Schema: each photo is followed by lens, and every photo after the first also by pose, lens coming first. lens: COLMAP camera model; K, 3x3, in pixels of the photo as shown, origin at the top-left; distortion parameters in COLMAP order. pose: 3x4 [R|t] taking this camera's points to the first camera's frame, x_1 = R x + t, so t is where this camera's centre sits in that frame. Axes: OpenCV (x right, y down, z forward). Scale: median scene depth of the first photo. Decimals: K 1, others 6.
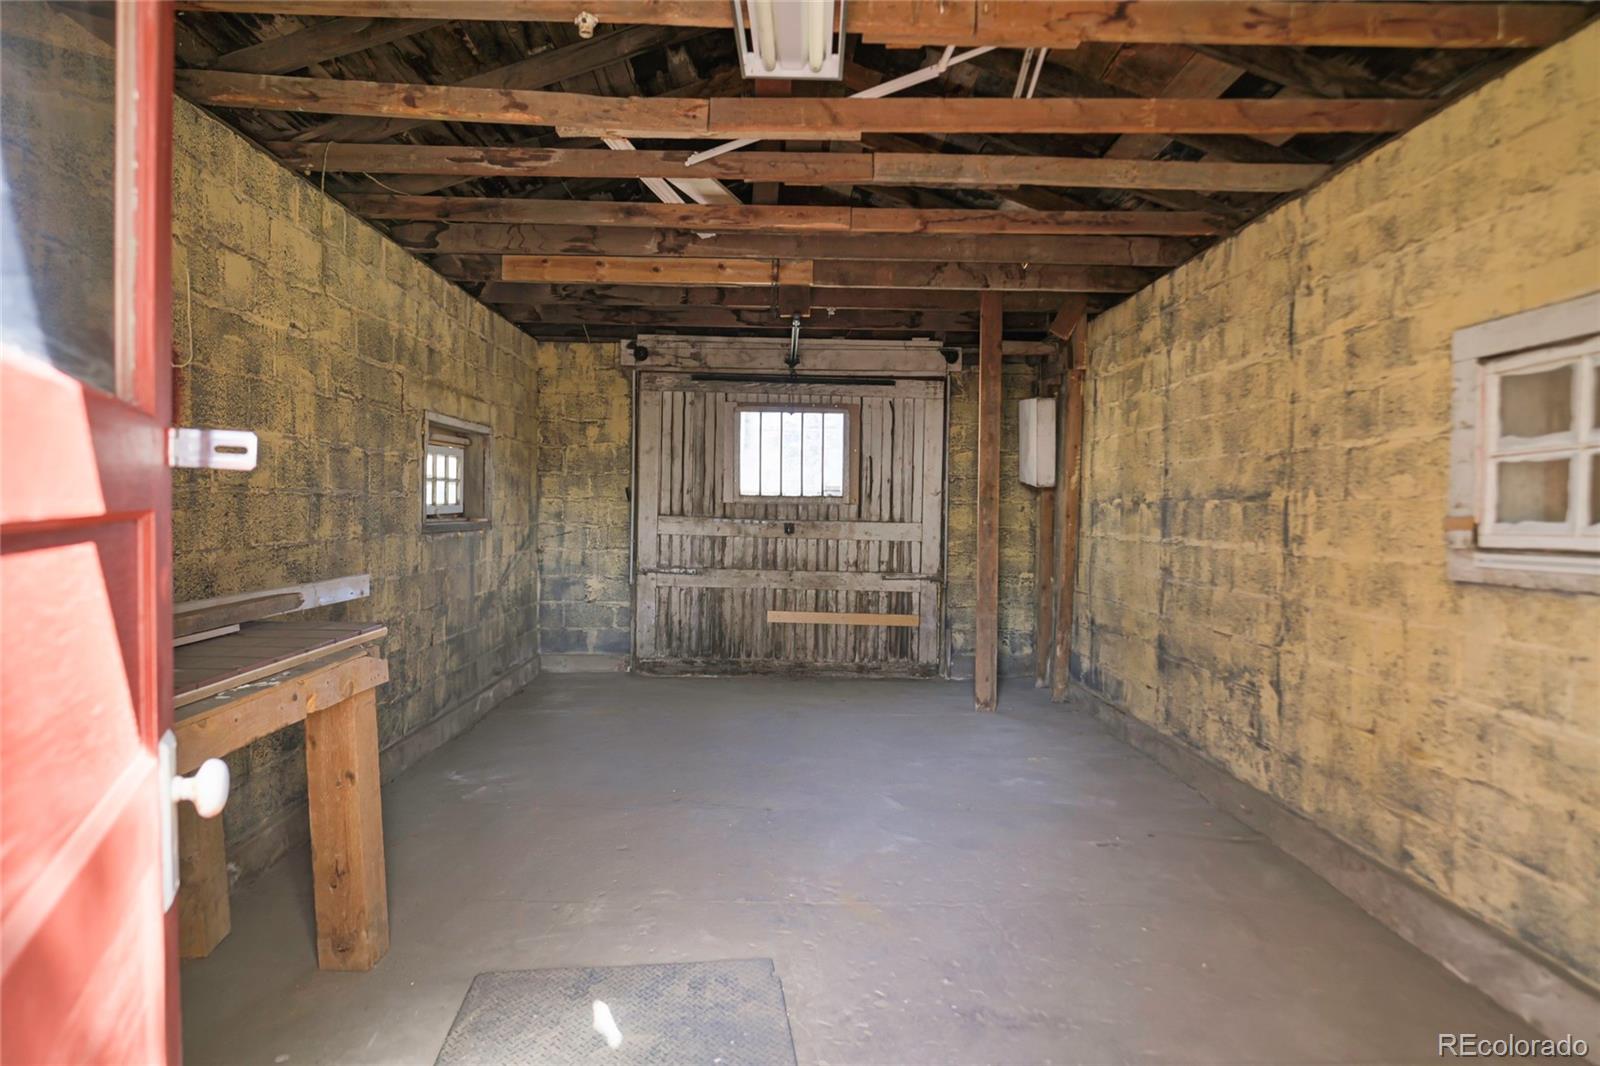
lens RADIAL K [[927.3, 0, 805.1], [0, 927.3, 539.4], [0, 0, 1]] dist [-0.026550, 0.000449]
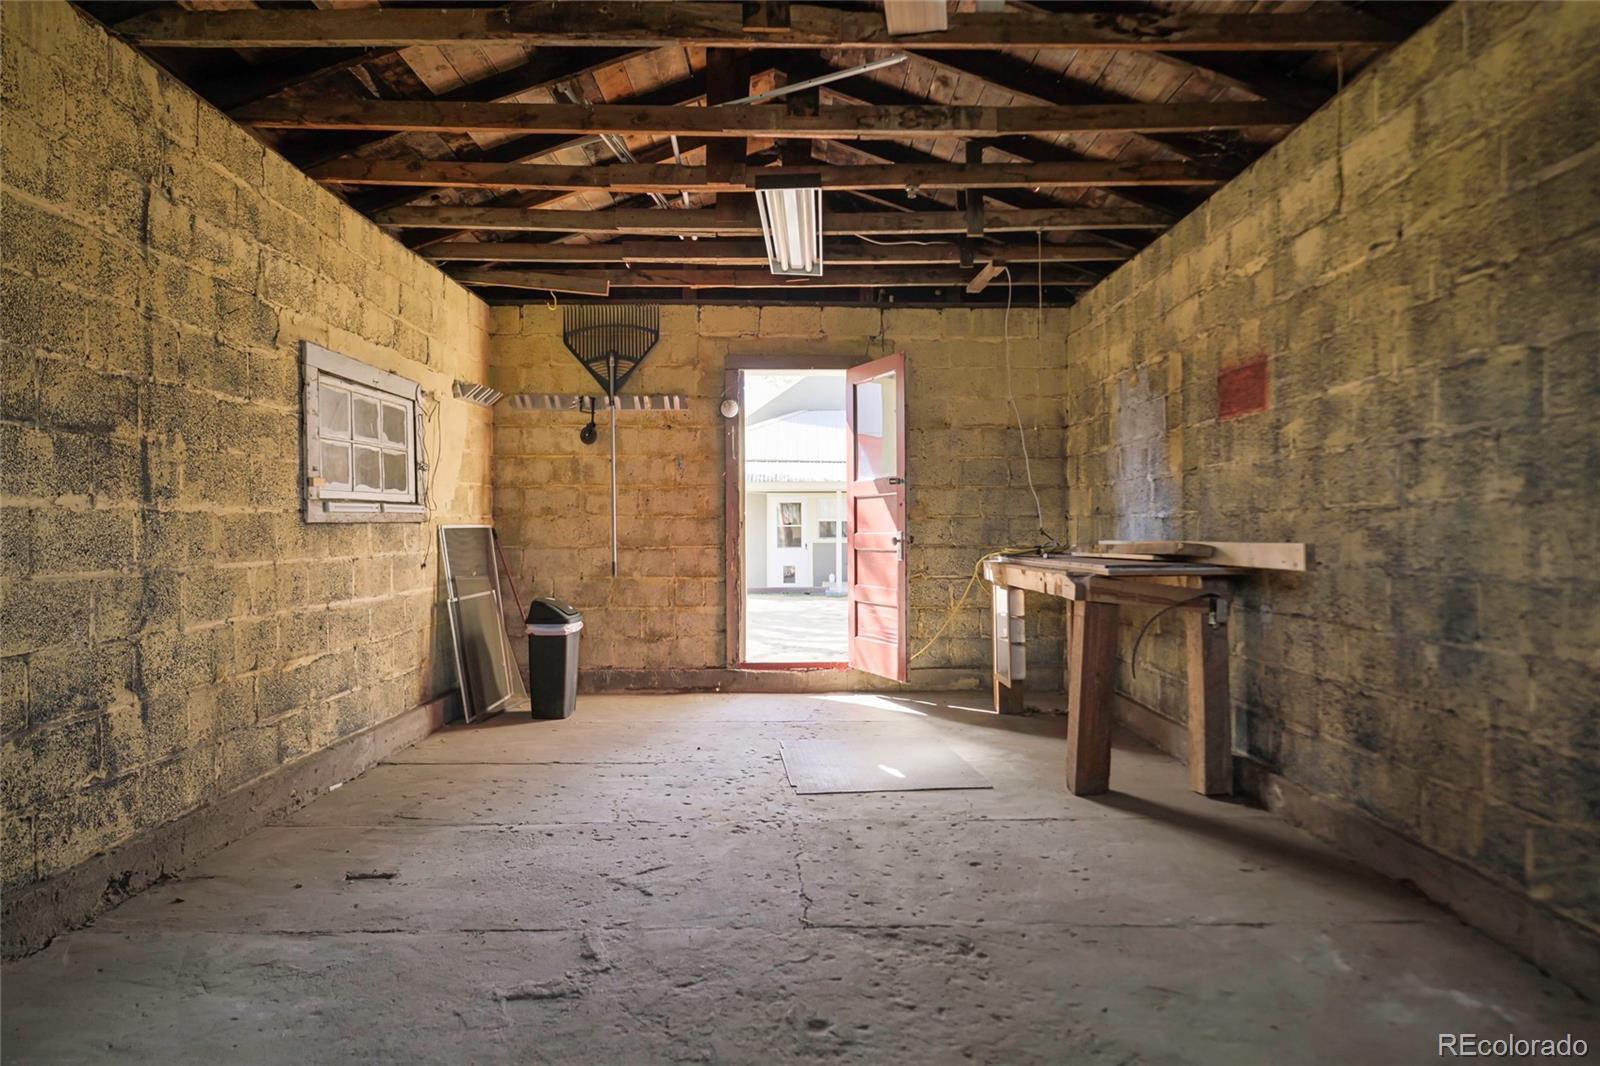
lens RADIAL K [[927.3, 0, 805.1], [0, 927.3, 539.4], [0, 0, 1]] dist [-0.026550, 0.000449]
pose [[-0.999740, -0.008456, 0.021182, -0.055444], [-0.007491, 0.998948, 0.045245, 0.001268], [-0.021543, 0.045074, -0.998751, 1.854058]]
